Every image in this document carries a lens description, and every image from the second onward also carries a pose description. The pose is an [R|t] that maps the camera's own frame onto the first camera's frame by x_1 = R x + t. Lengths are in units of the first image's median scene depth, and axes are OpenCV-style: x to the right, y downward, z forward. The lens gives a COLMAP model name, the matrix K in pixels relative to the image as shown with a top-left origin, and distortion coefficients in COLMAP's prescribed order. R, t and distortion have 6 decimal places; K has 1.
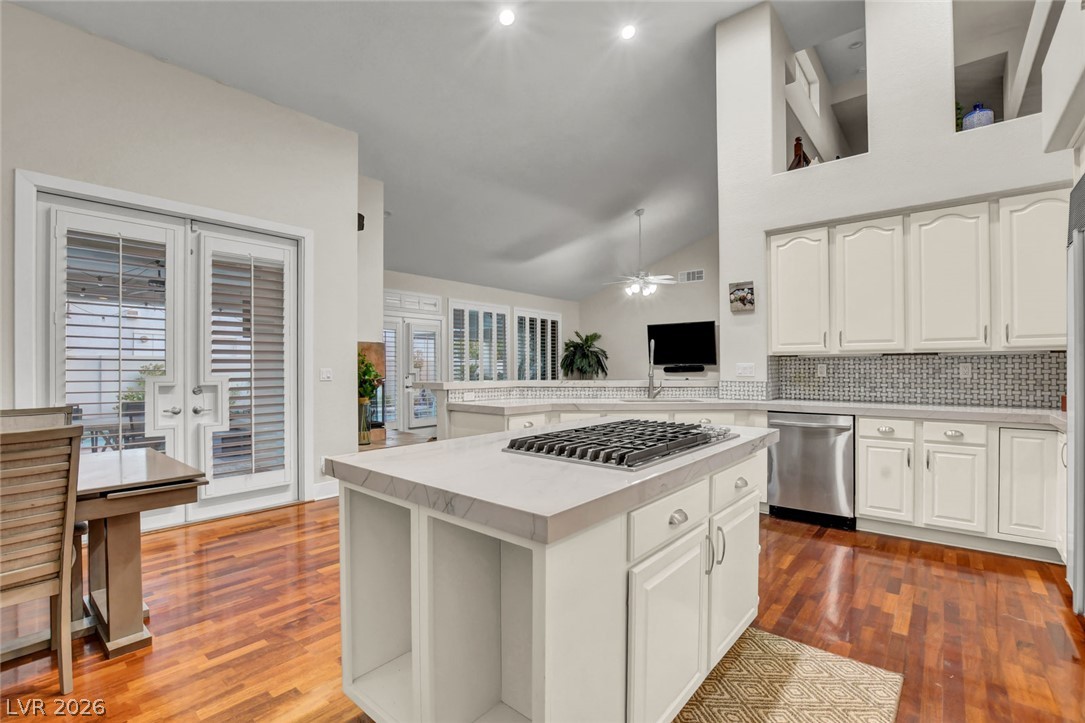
lens RADIAL K [[485.2, 0, 548.0], [0, 485.2, 365.4], [0, 0, 1]] dist [-0.024568, 0.001550]
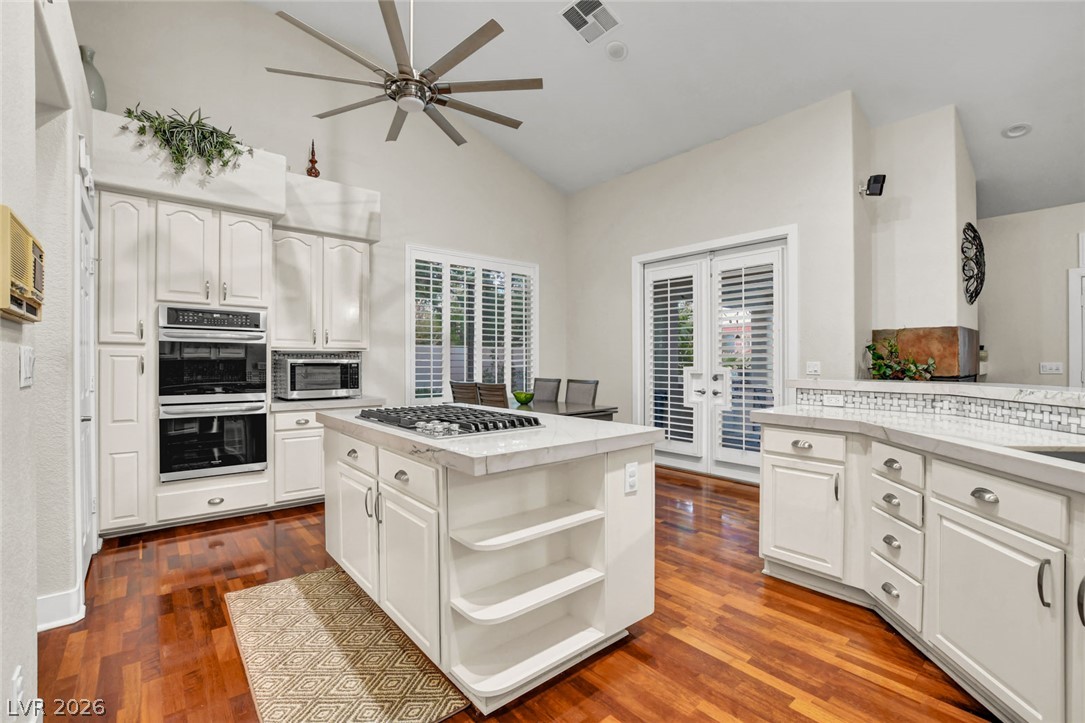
lens RADIAL K [[485.2, 0, 545.6], [0, 485.2, 361.7], [0, 0, 1]] dist [-0.024568, 0.001550]
pose [[-0.137128, 0.005404, -0.990539, 0.676699], [0.008959, 0.999951, 0.004215, -0.002856], [0.990513, -0.008296, -0.137170, 0.717597]]
